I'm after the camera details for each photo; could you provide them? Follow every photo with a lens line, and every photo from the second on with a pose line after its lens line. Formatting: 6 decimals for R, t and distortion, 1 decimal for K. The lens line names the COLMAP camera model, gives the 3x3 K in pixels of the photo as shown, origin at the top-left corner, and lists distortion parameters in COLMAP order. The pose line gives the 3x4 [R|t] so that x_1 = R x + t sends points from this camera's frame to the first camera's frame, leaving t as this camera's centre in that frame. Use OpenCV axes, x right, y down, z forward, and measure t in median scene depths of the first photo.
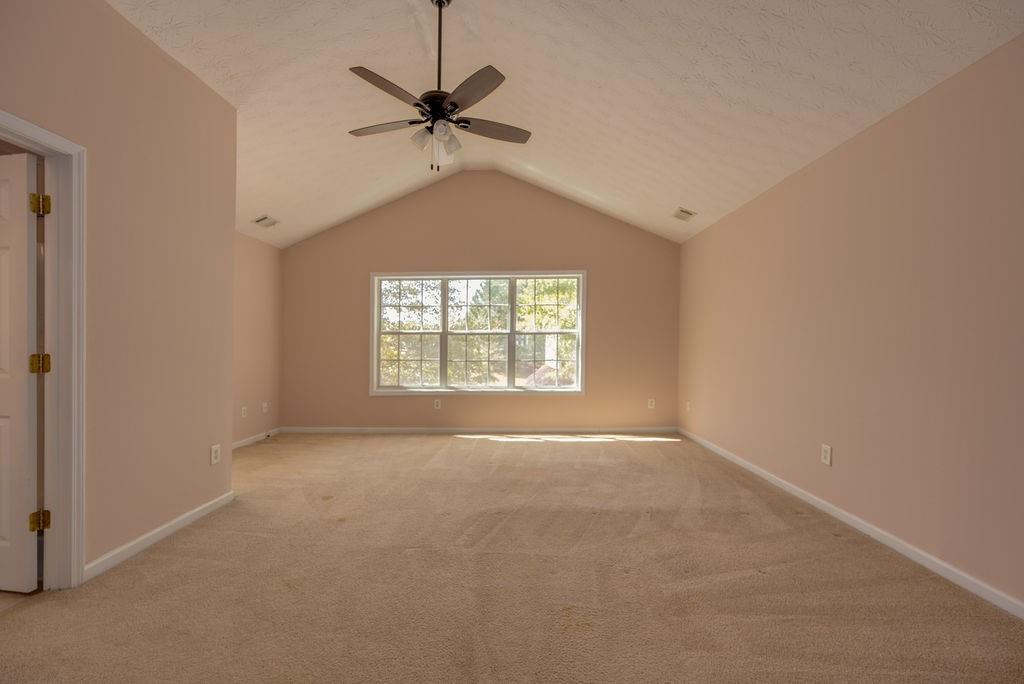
lens RADIAL K [[418.2, 0, 510.9], [0, 418.2, 347.4], [0, 0, 1]] dist [-0.000336, -0.000069]
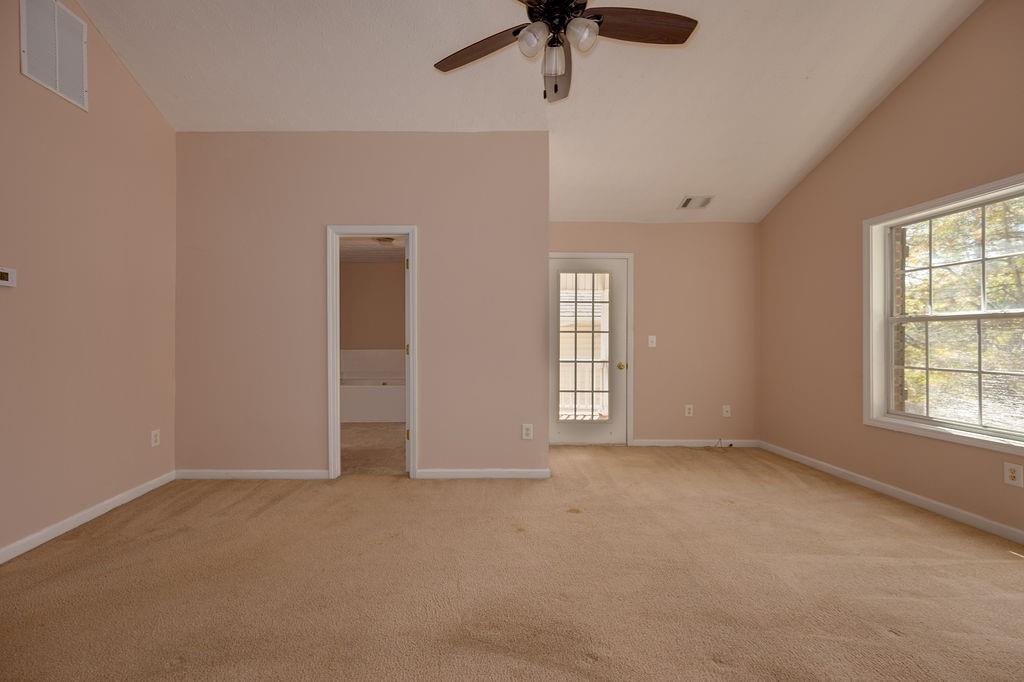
lens RADIAL K [[443.0, 0, 509.5], [0, 443.0, 335.0], [0, 0, 1]] dist [0.001367, 0.000200]
pose [[0.037126, -0.004319, -0.999301, 0.358885], [-0.005271, 0.999976, -0.004518, -0.009199], [0.999297, 0.005435, 0.037102, 0.579039]]
